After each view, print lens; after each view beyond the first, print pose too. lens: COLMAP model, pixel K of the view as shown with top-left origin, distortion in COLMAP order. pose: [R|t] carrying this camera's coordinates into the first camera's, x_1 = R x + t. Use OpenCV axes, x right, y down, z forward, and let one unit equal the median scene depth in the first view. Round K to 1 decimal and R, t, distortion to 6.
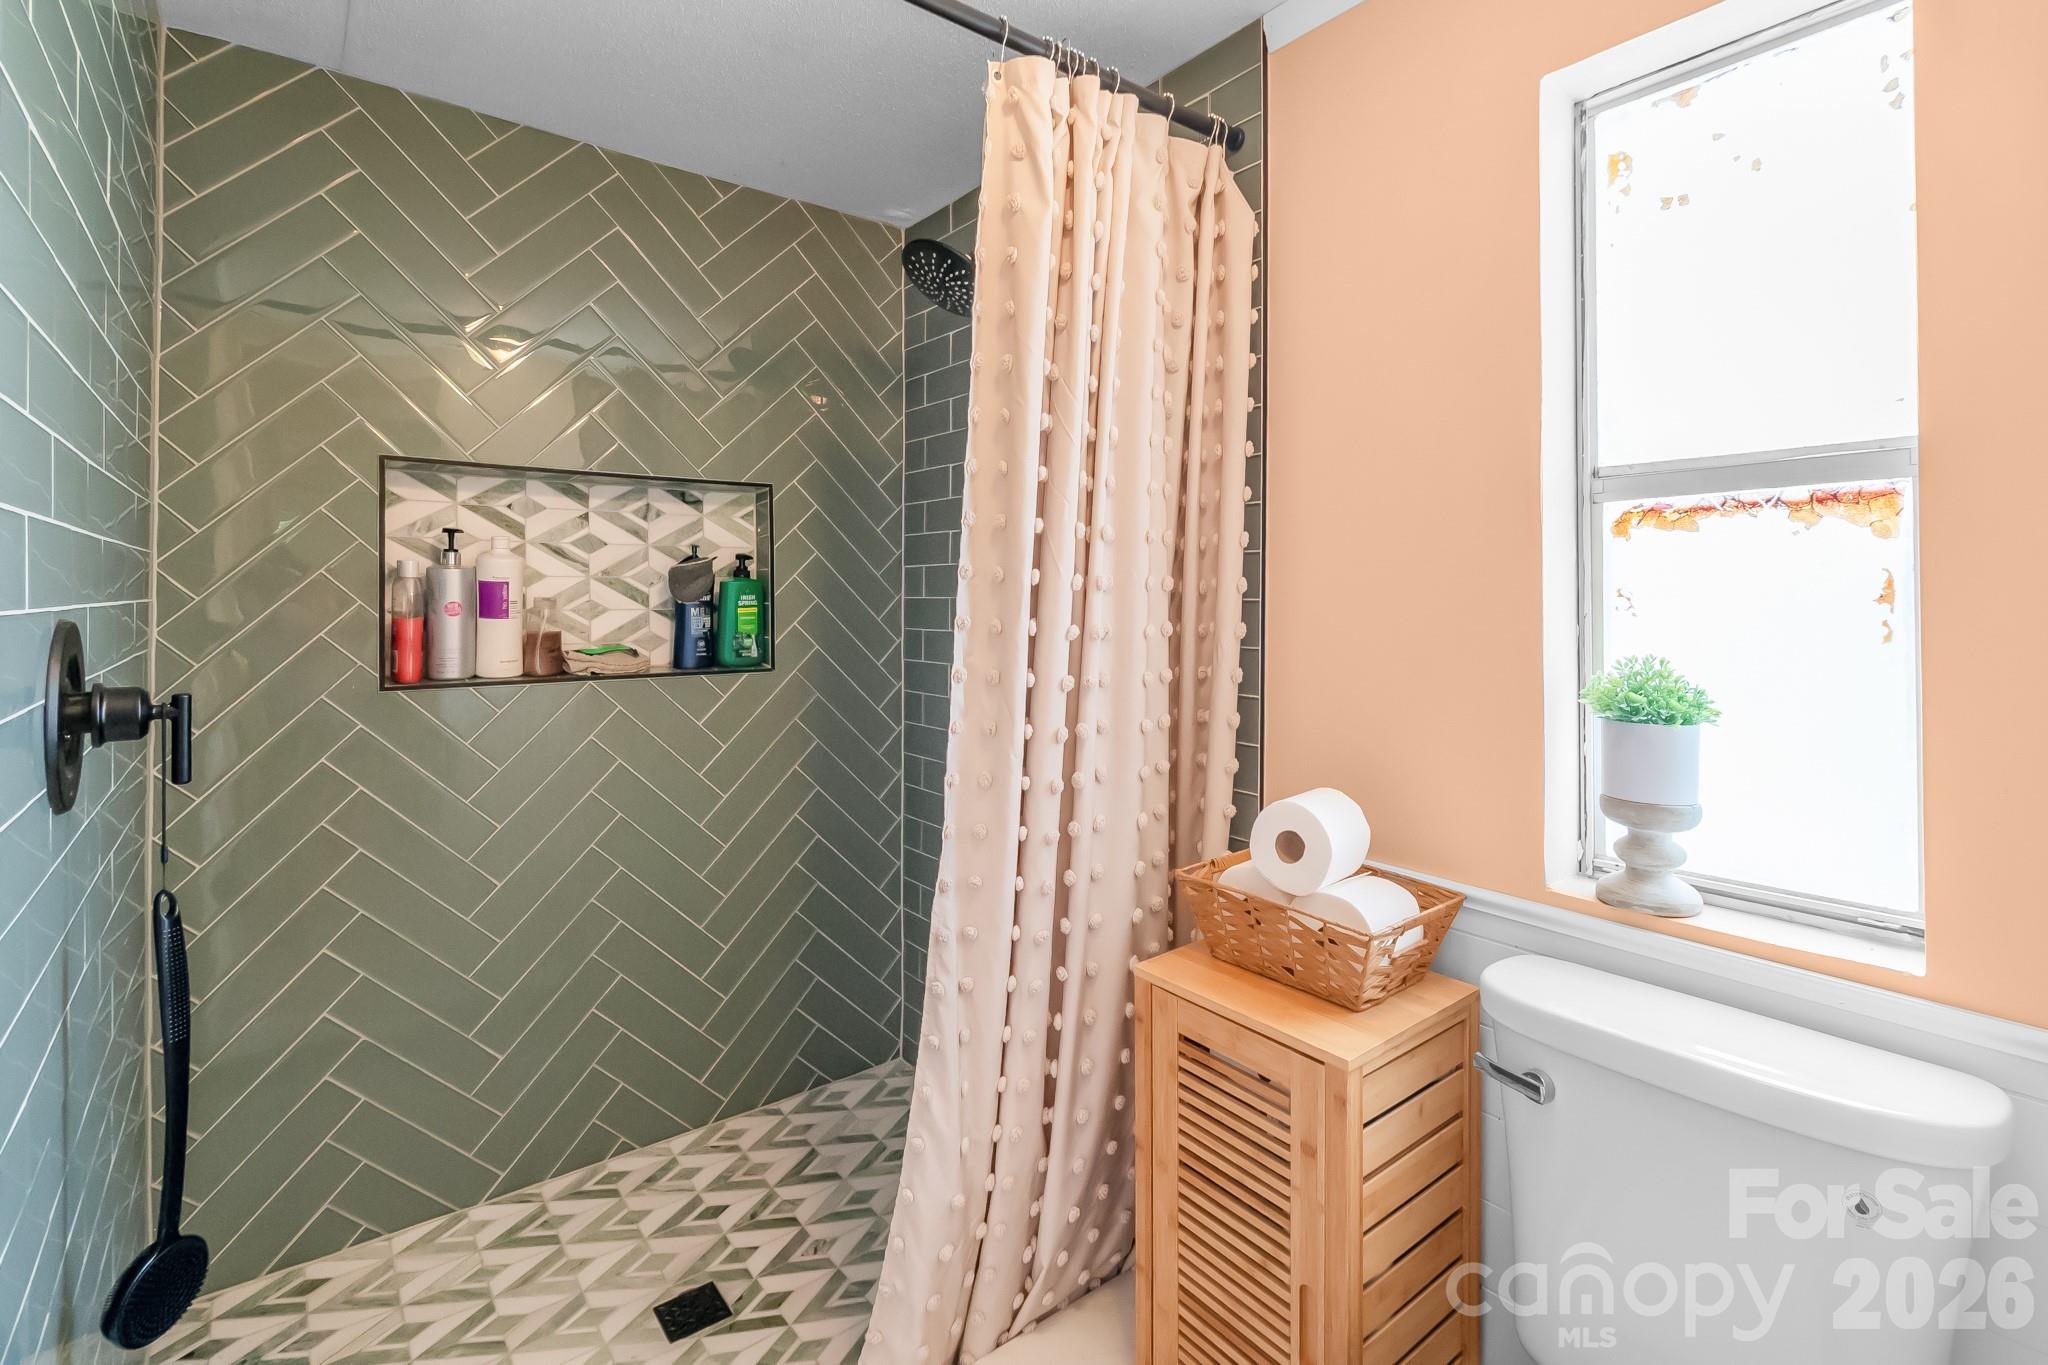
lens RADIAL K [[943.3, 0, 1027.4], [0, 943.3, 599.3], [0, 0, 1]] dist [-0.000734, -0.000712]
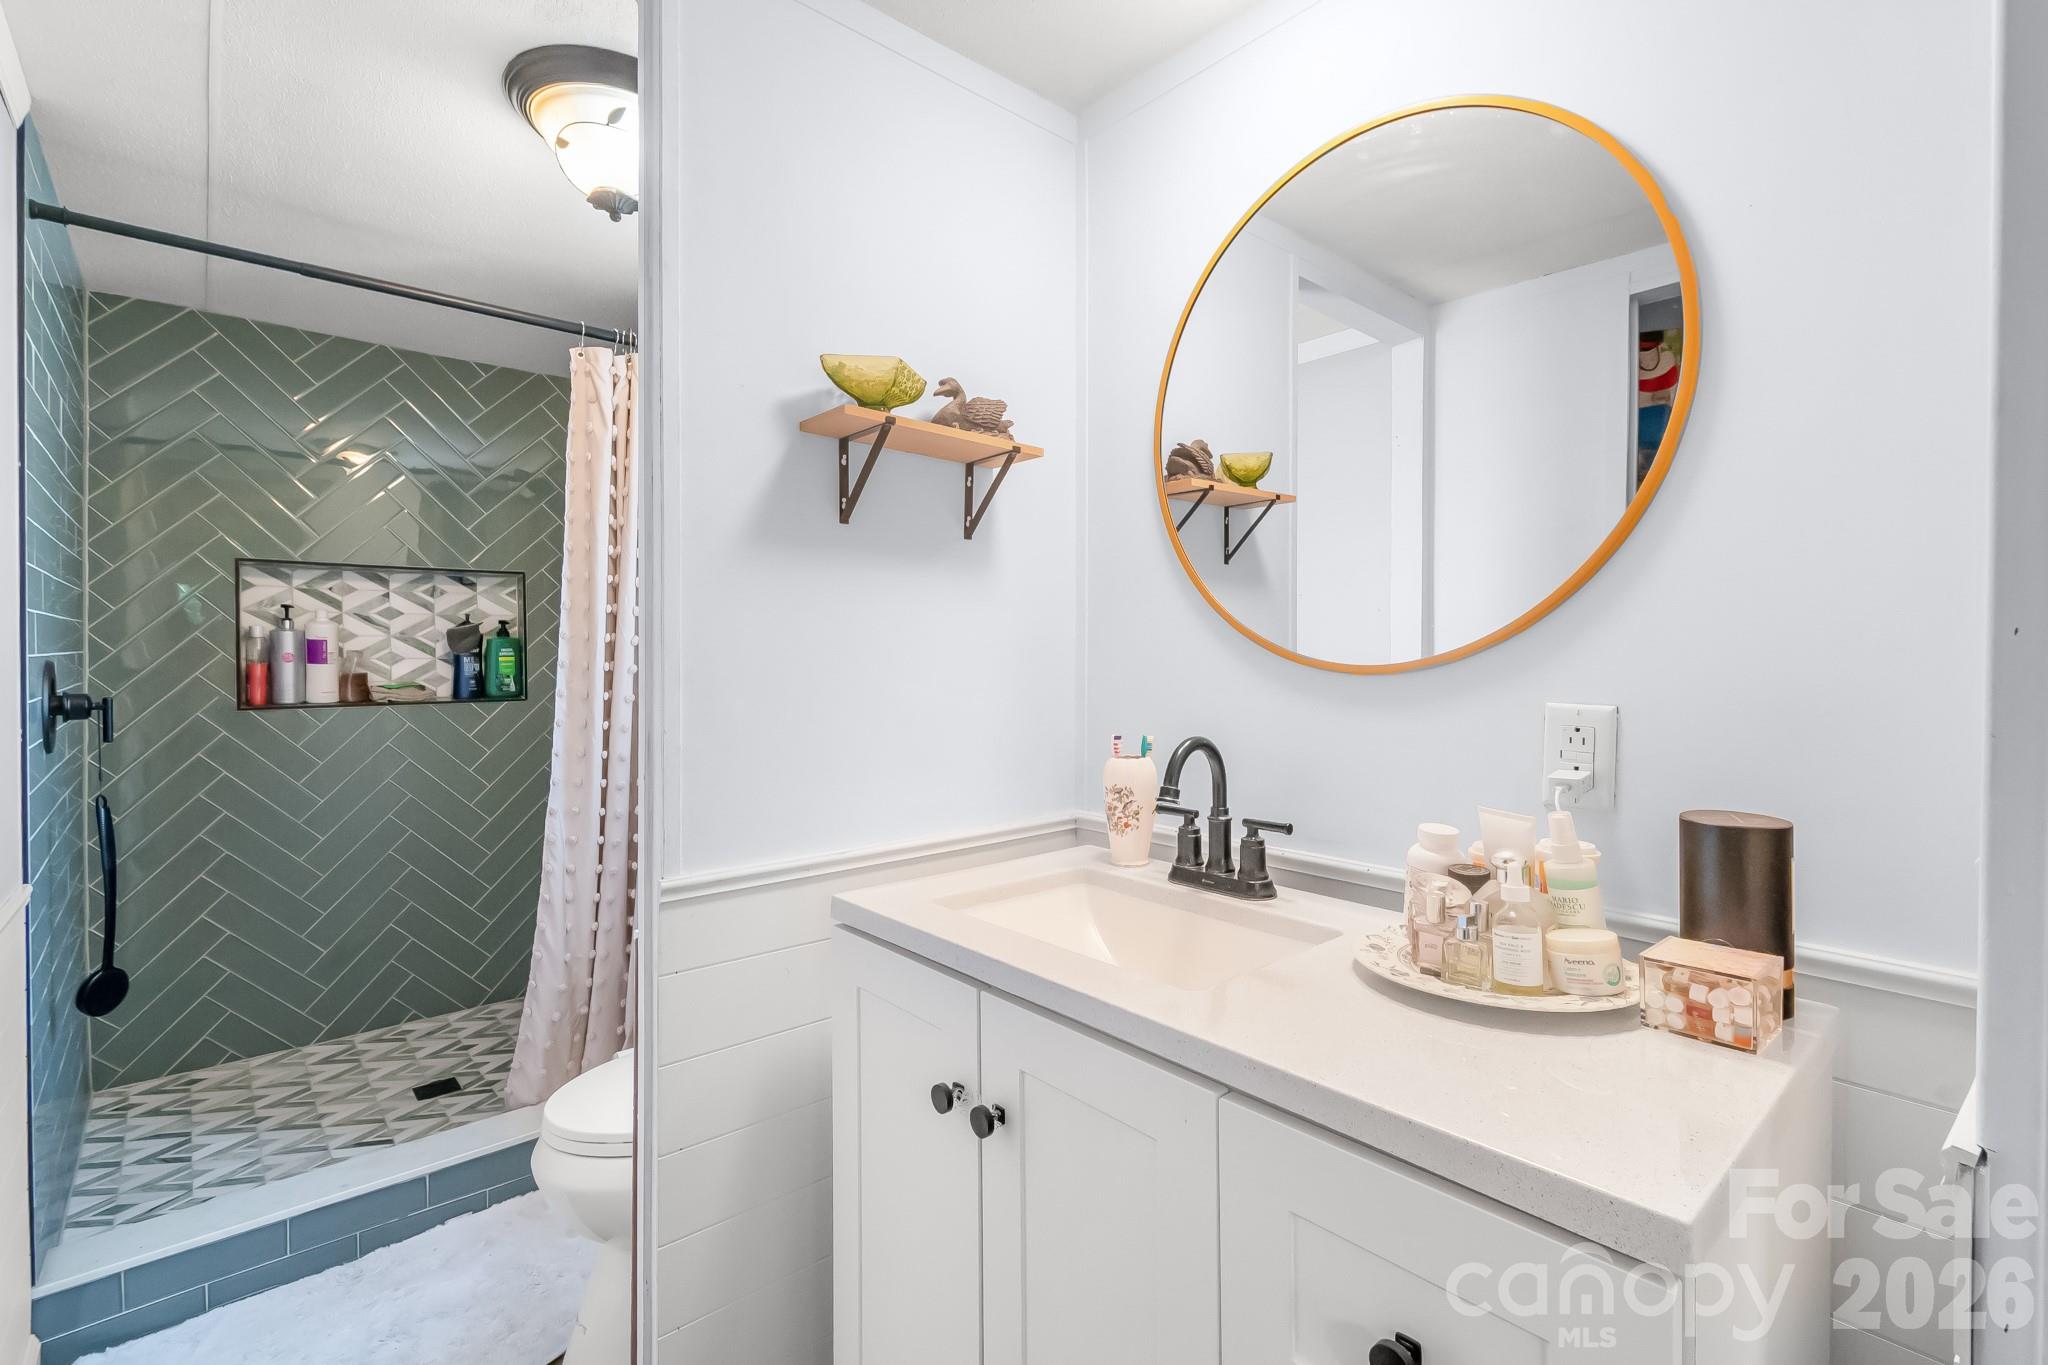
lens RADIAL K [[948.8, 0, 1023.9], [0, 948.8, 666.6], [0, 0, 1]] dist [0.000685, -0.002670]
pose [[0.999020, -0.001632, 0.044239, 0.529903], [0.001032, 0.999908, 0.013561, 0.005365], [-0.044257, -0.013502, 0.998929, -0.605715]]
